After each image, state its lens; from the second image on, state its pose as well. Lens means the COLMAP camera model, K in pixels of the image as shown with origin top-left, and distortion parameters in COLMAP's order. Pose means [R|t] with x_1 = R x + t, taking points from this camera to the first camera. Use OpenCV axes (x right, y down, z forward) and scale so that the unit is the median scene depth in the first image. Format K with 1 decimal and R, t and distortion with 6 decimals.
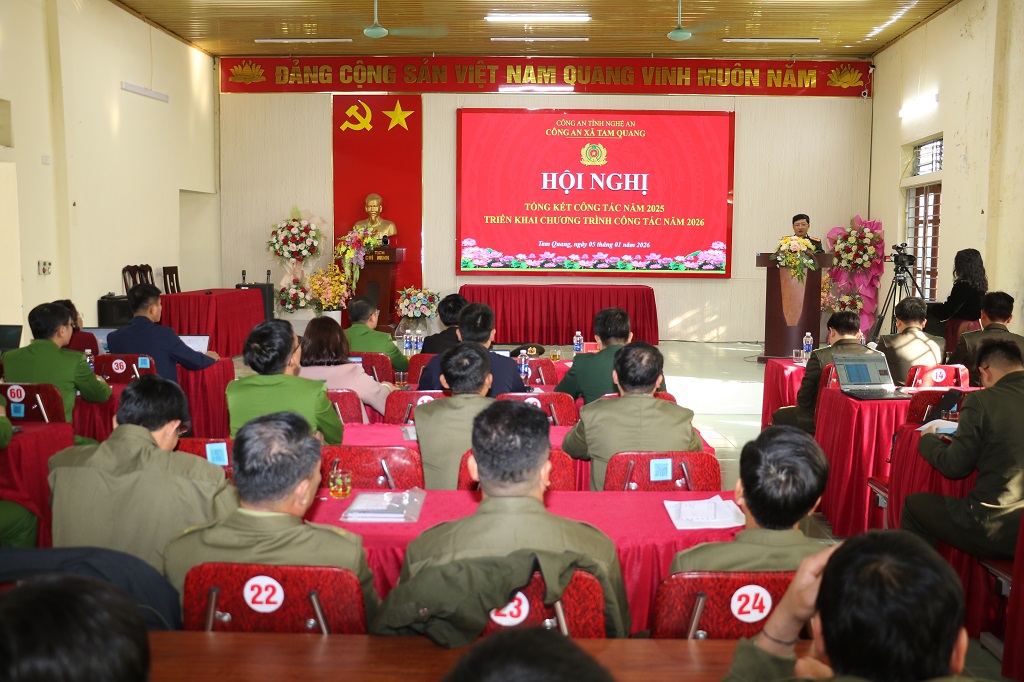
lens RADIAL K [[1130.1, 0, 514.0], [0, 1130.1, 344.7], [0, 0, 1]] dist [-0.071258, 0.000000]
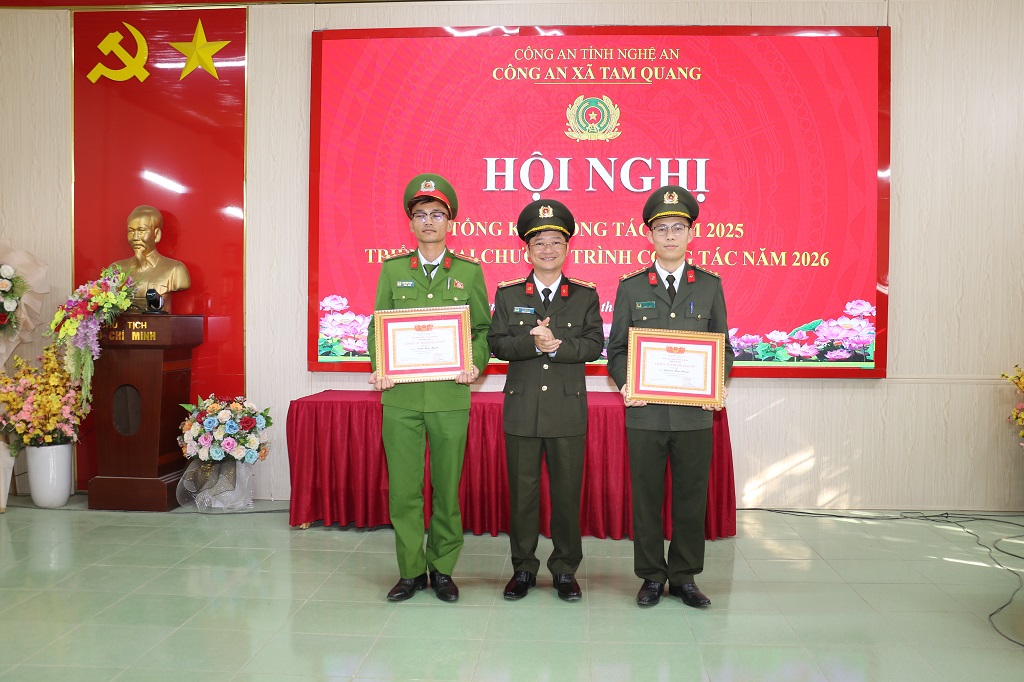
lens RADIAL K [[1066.5, 0, 507.5], [0, 1066.5, 337.2], [0, 0, 1]] dist [-0.099354, 0.000000]
pose [[0.998839, -0.000365, -0.048180, 0.056118], [-0.002803, 0.997838, -0.065665, -0.046958], [0.048100, 0.065724, 0.996678, 0.556569]]
